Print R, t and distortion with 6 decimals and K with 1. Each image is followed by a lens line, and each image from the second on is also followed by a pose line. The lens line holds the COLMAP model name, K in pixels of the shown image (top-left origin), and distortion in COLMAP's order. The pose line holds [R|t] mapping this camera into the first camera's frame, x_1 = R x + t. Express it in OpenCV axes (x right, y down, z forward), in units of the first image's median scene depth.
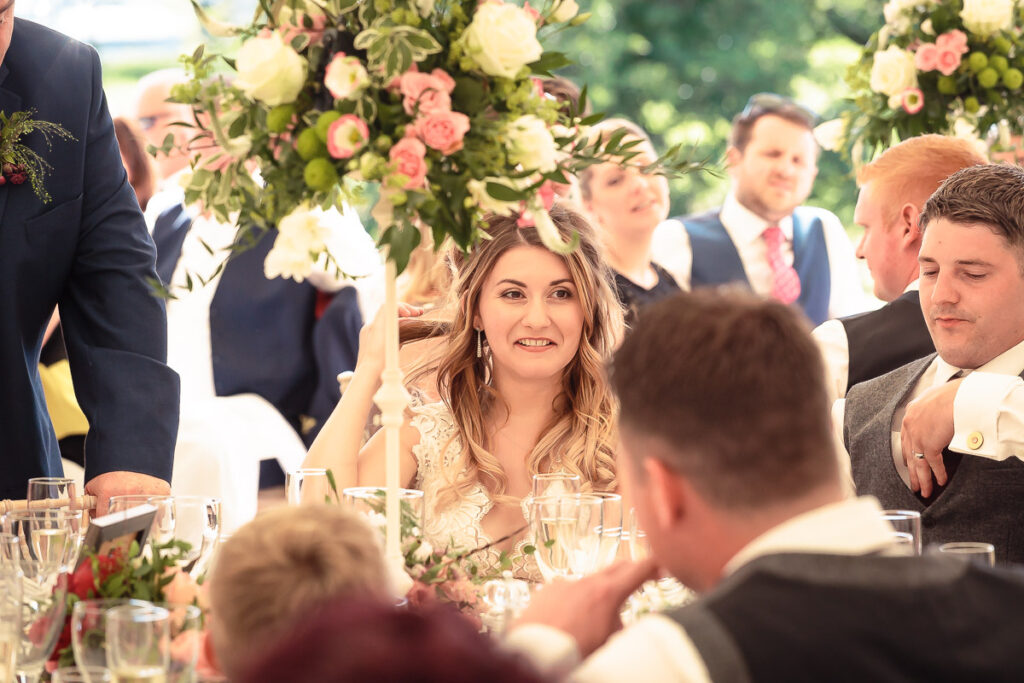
lens RADIAL K [[4583.8, 0, 512.0], [0, 4583.8, 341.5], [0, 0, 1]] dist [-0.316189, -0.383971]
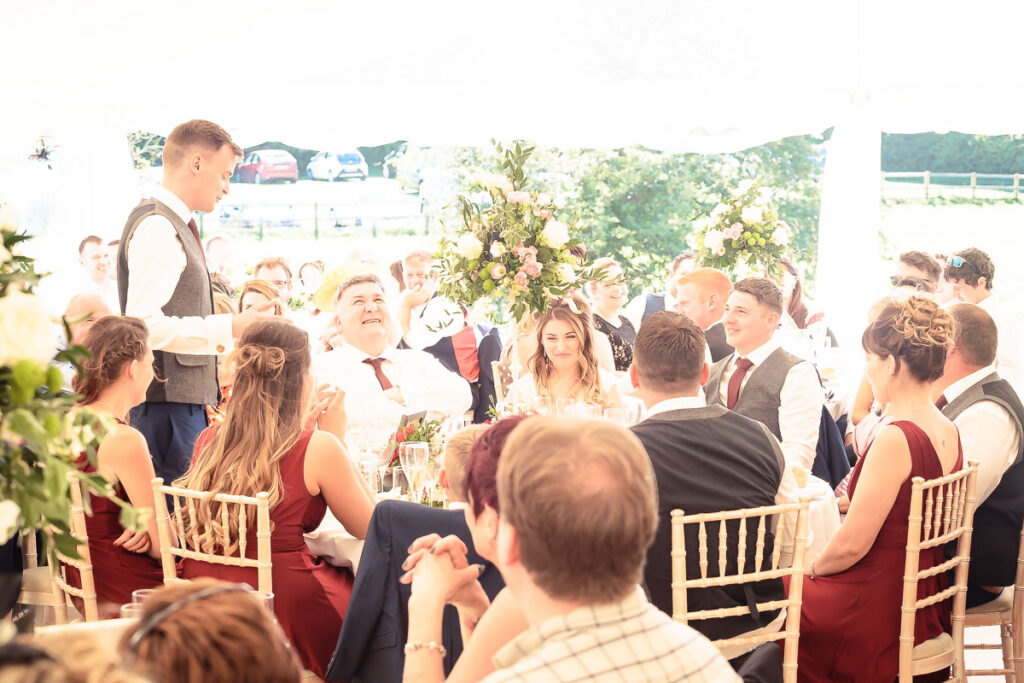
lens RADIAL K [[2107.4, 0, 512.0], [0, 2107.4, 341.5], [0, 0, 1]] dist [-0.349055, -0.048964]
pose [[0.999714, -0.004558, -0.023485, 0.001292], [0.004423, 0.999973, -0.005793, 0.004124], [0.023511, 0.005687, 0.999707, -0.241003]]
